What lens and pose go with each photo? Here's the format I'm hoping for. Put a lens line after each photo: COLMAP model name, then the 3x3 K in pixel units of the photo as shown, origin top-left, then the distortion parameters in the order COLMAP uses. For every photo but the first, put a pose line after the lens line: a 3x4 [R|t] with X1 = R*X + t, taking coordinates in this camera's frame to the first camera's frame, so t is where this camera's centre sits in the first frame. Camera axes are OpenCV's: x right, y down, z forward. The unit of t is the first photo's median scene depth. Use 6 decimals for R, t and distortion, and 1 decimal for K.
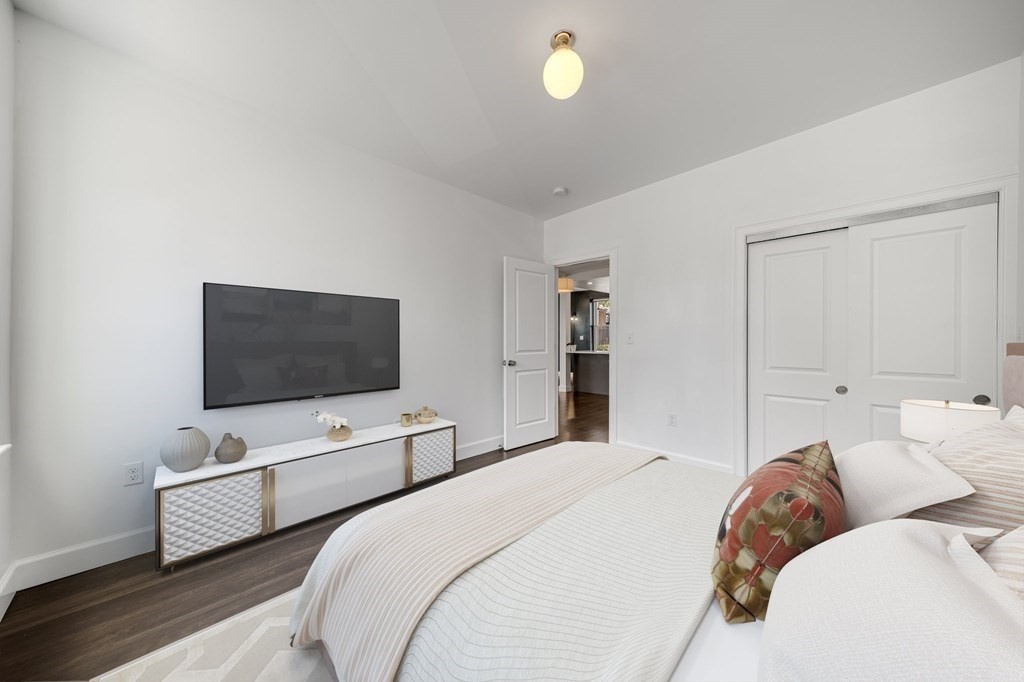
lens RADIAL K [[363.0, 0, 508.3], [0, 363.0, 338.5], [0, 0, 1]] dist [-0.001249, -0.000198]
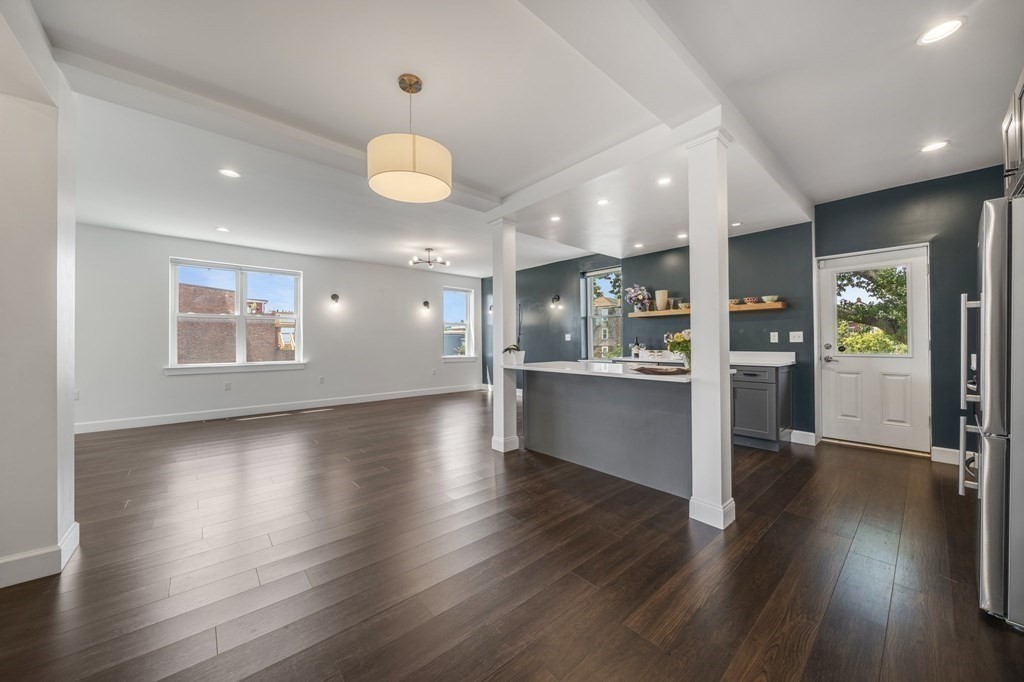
lens RADIAL K [[363.0, 0, 508.3], [0, 363.0, 338.5], [0, 0, 1]] dist [-0.001249, -0.000198]
pose [[0.997871, 0.009309, -0.064547, 0.147106], [-0.009724, 0.999934, -0.006126, 0.003912], [0.064486, 0.006741, 0.997896, 0.407006]]
